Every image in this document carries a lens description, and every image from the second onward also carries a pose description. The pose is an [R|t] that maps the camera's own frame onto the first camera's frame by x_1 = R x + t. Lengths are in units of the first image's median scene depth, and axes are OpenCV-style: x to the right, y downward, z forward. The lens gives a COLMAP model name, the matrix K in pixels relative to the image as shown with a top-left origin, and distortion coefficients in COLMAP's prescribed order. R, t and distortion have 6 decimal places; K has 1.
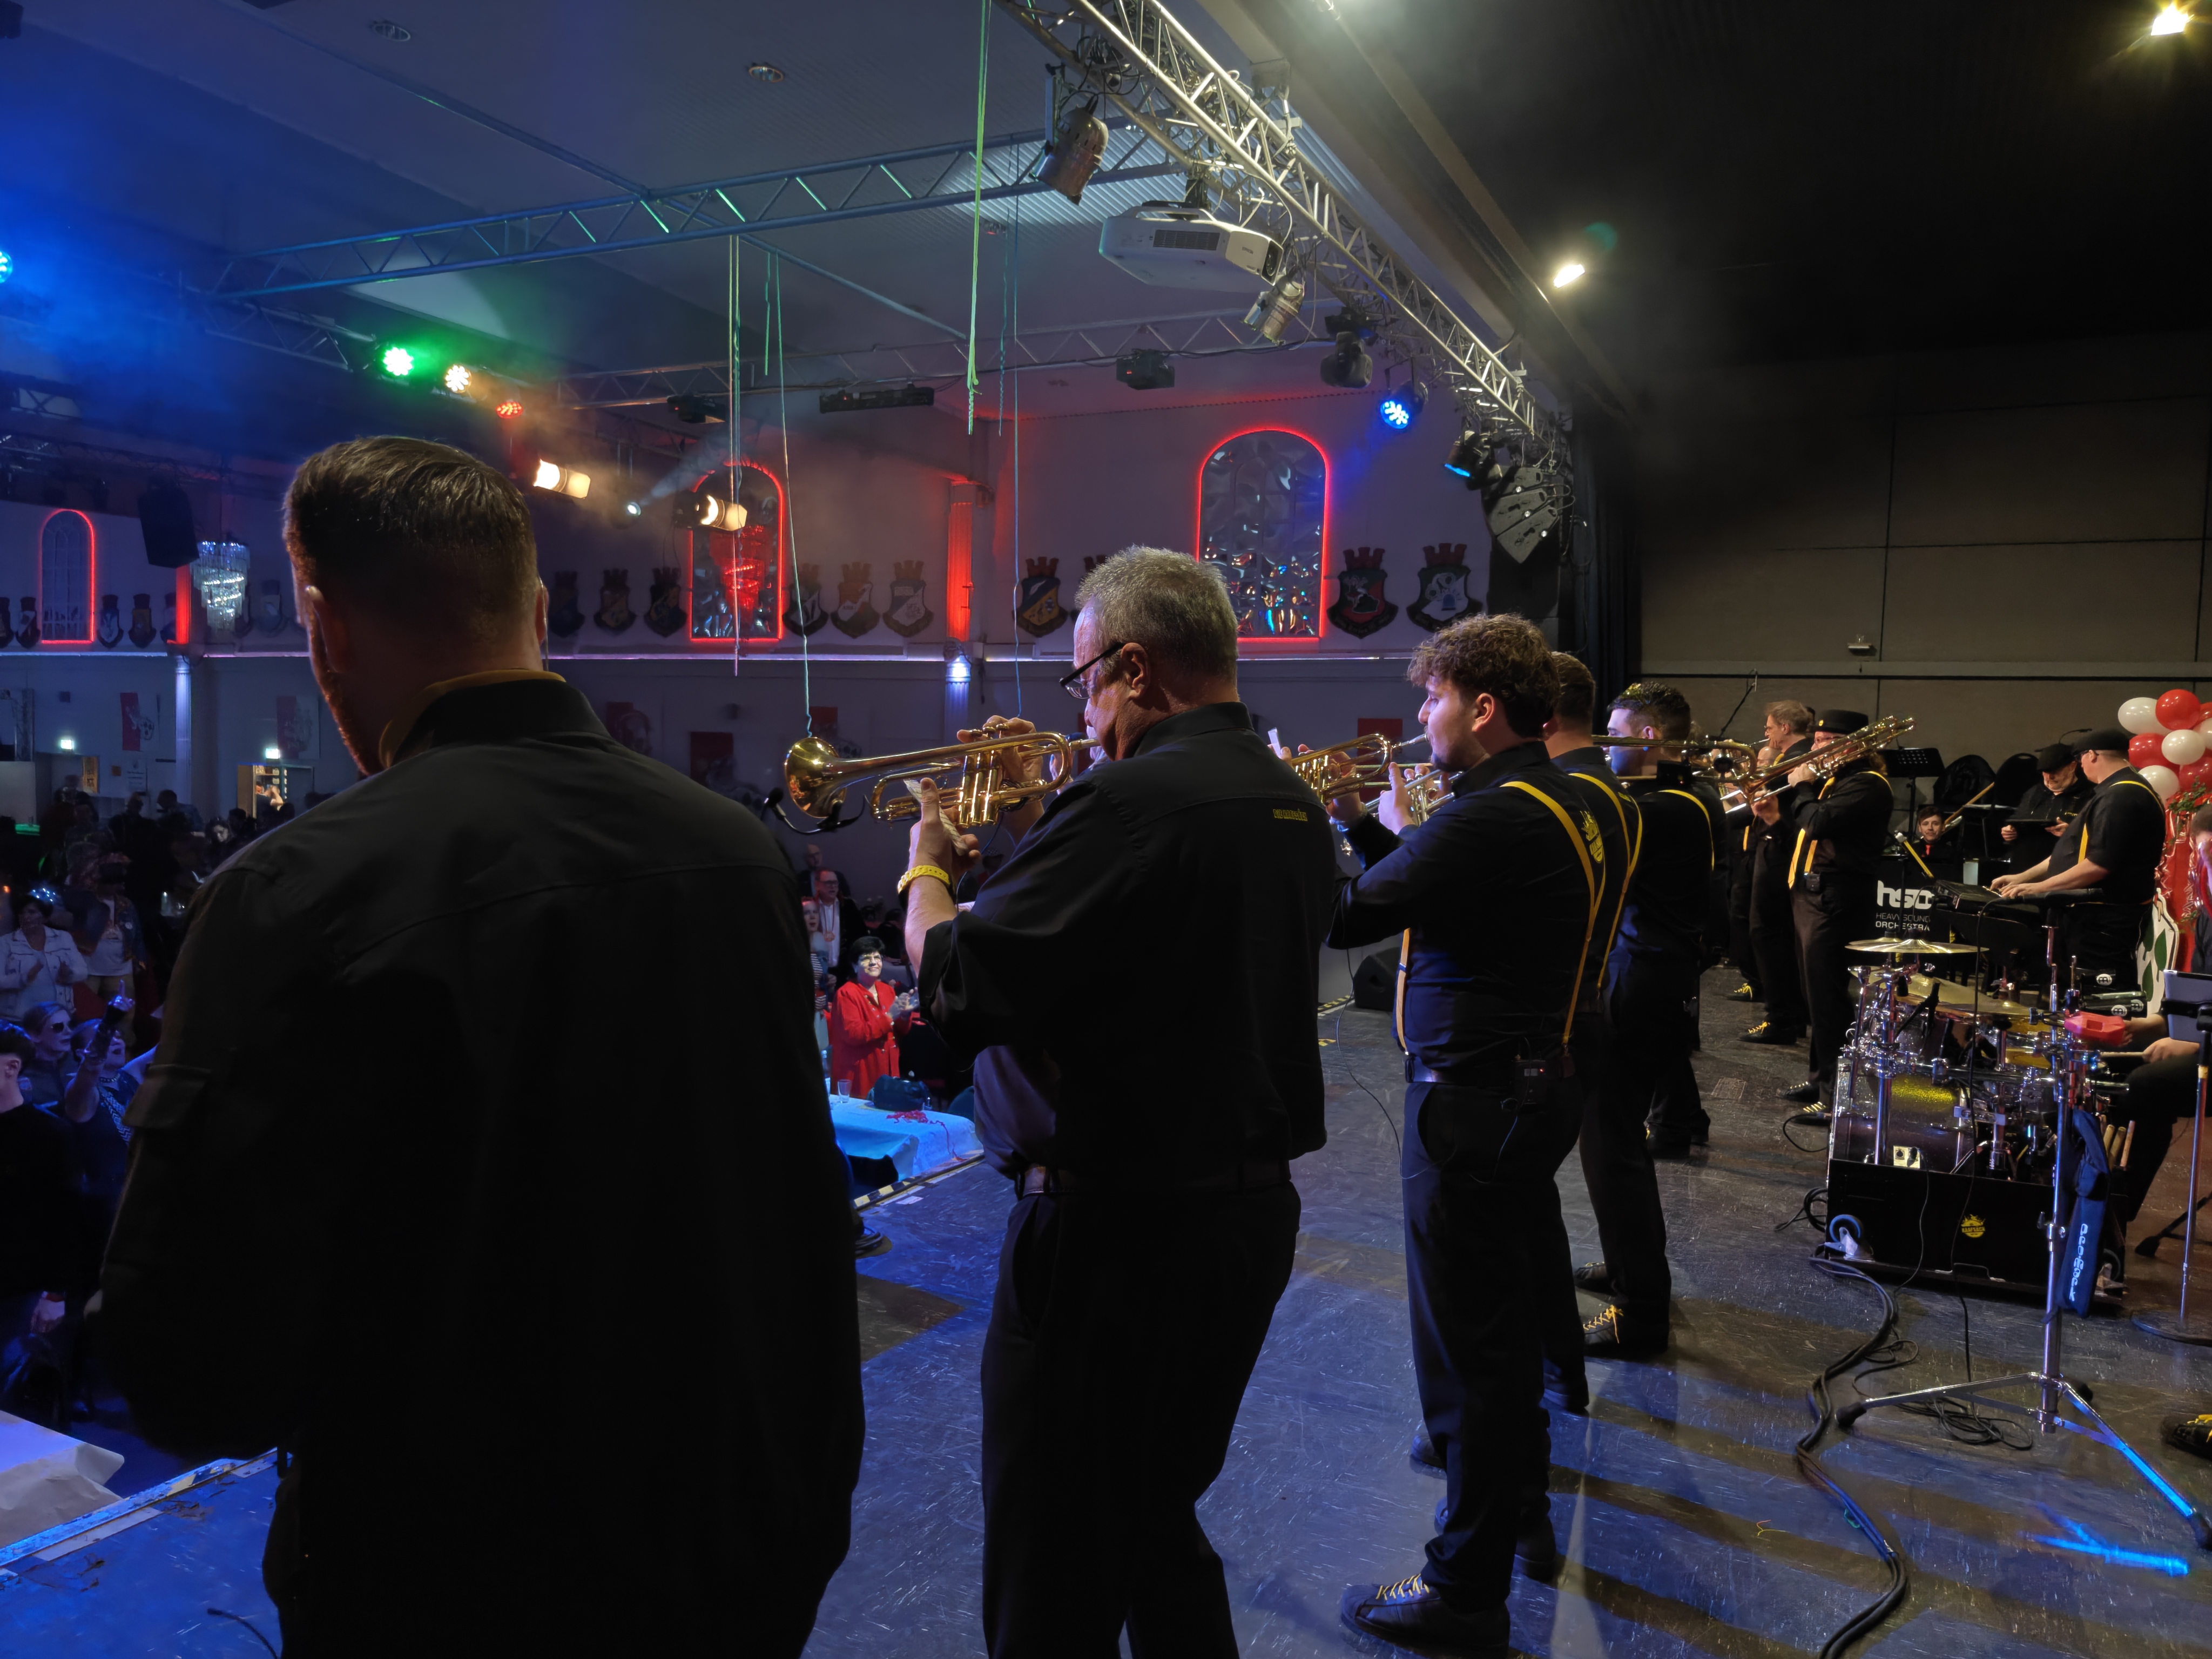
lens RADIAL K [[1539.6, 0, 1106.0], [0, 1539.6, 829.5], [0, 0, 1]] dist [0.005699, -0.003907]
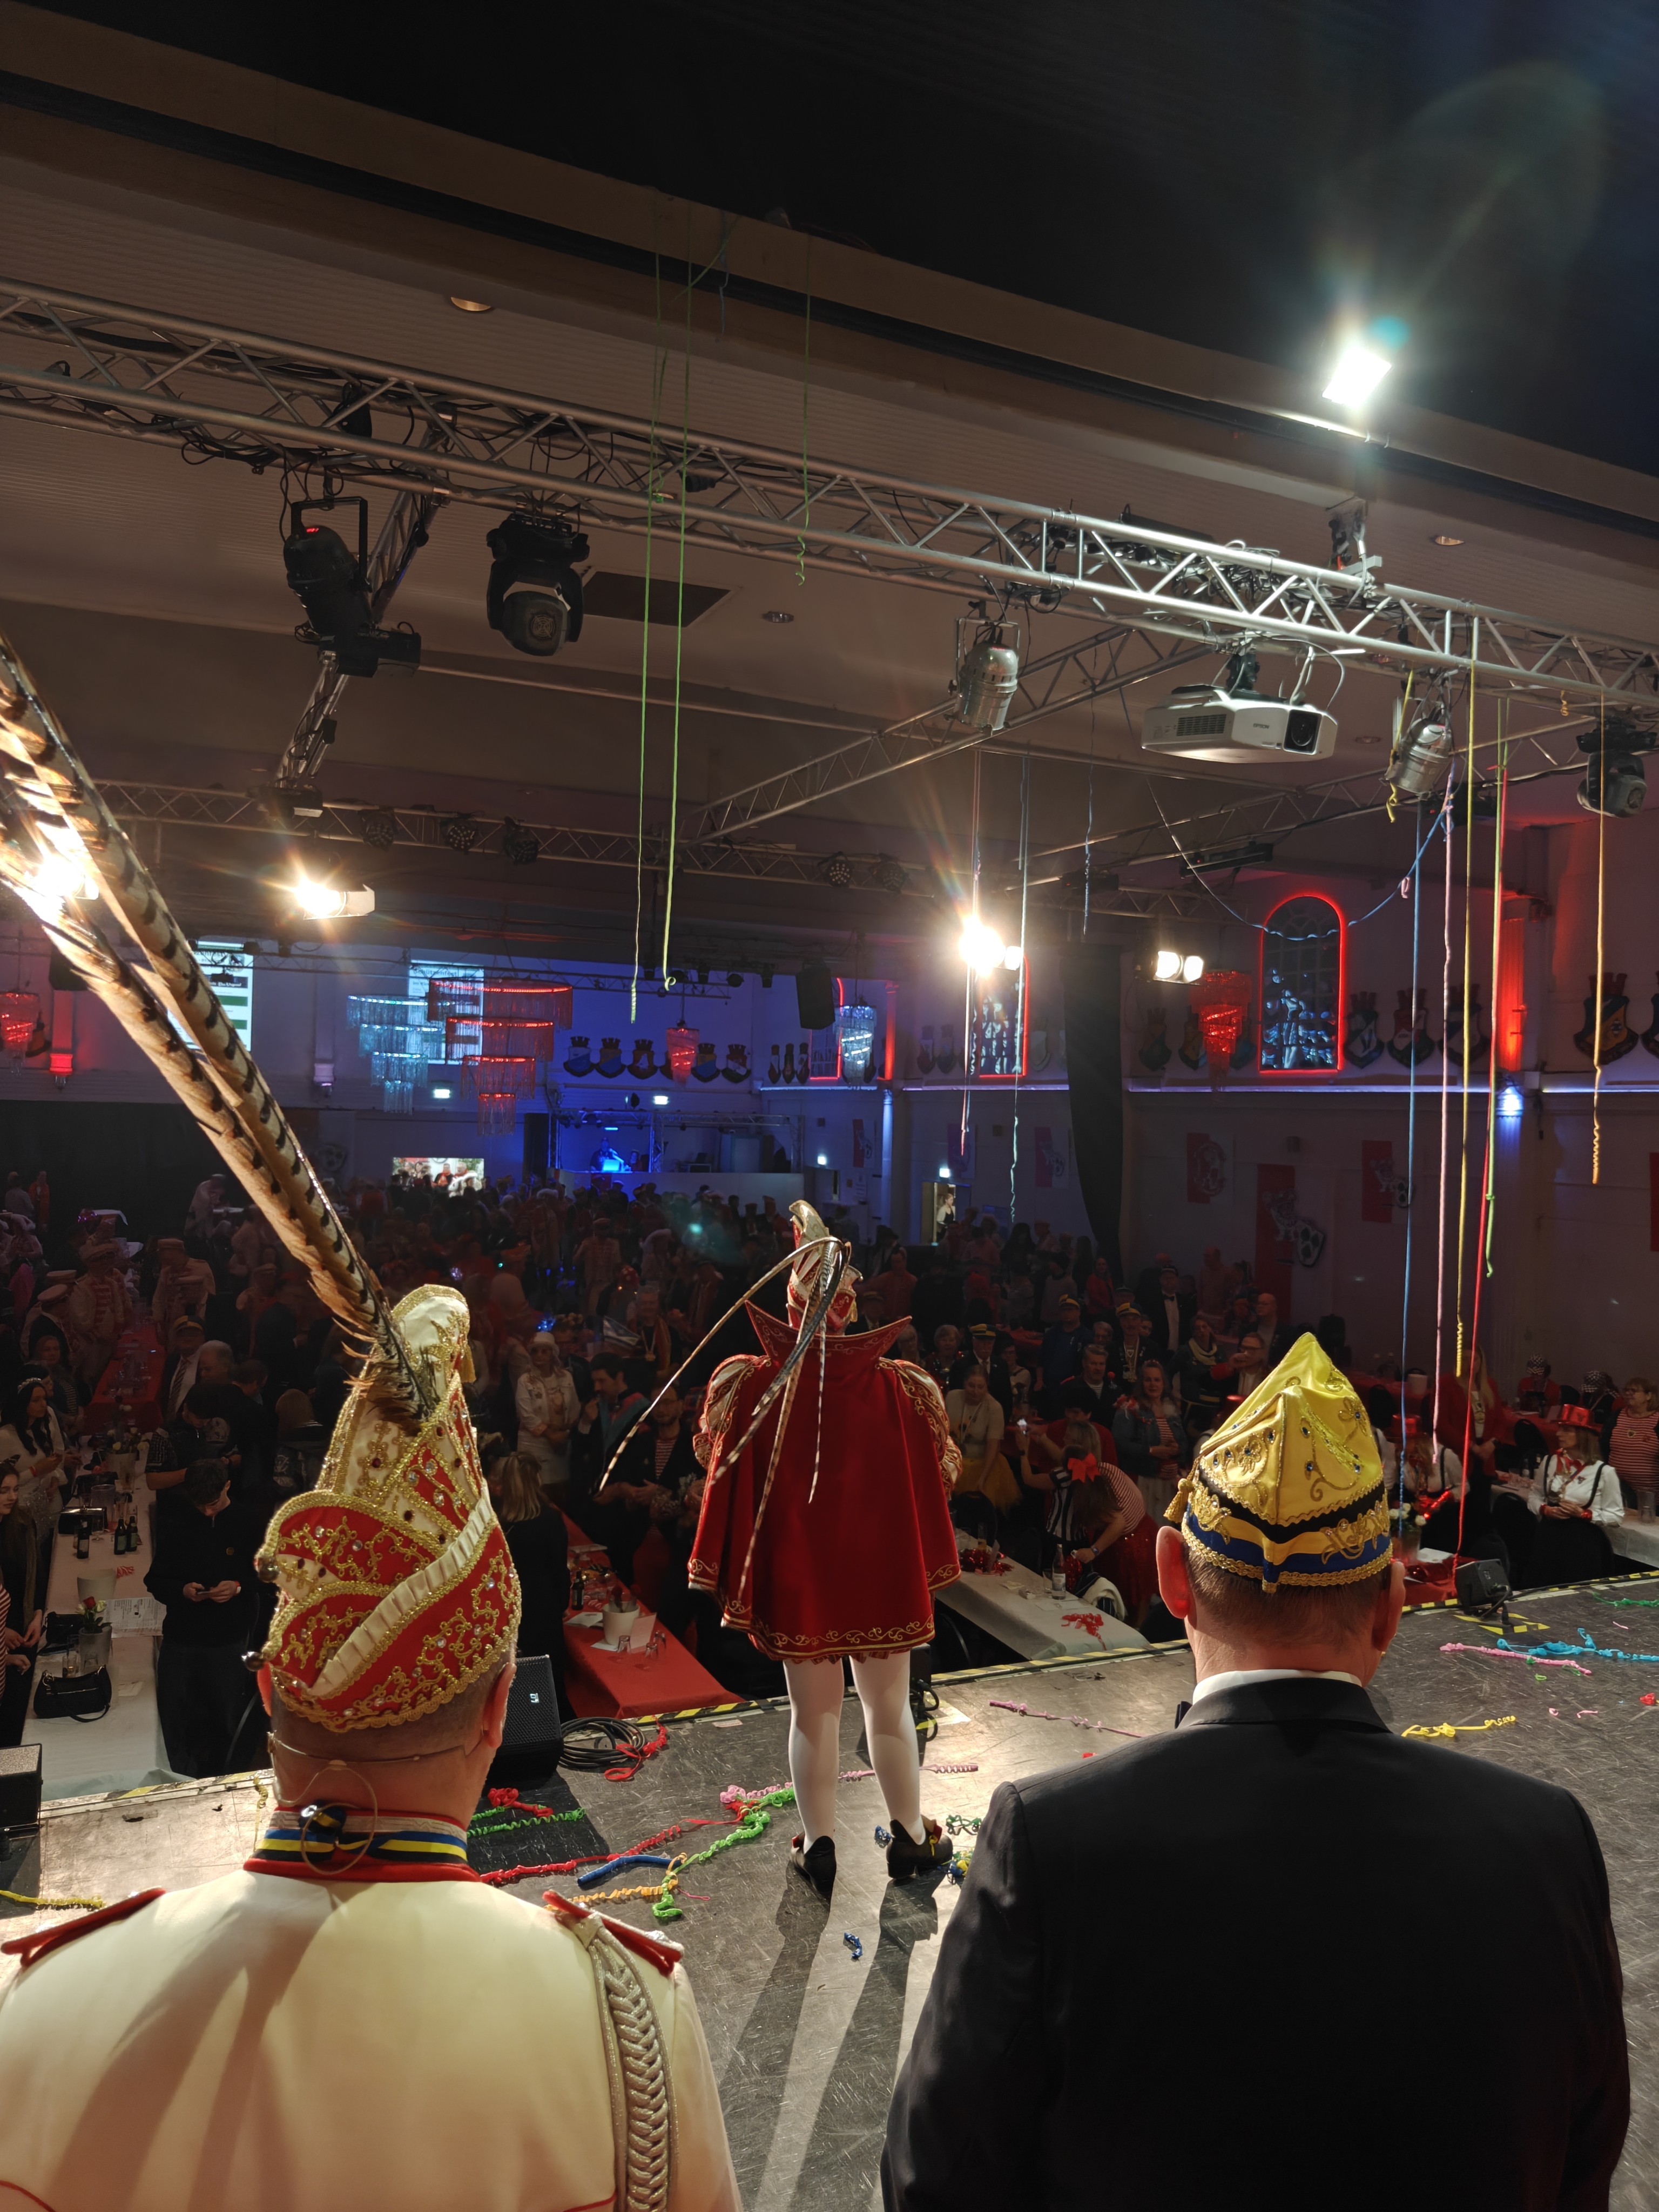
lens RADIAL K [[1539.6, 0, 829.5], [0, 1539.6, 1106.0], [0, 0, 1]] dist [0.005699, -0.003907]
pose [[0.788293, -0.011997, -0.615183, 0.129143], [-0.036581, 0.997128, -0.066320, -0.024516], [0.614212, 0.074784, 0.785590, 0.043613]]
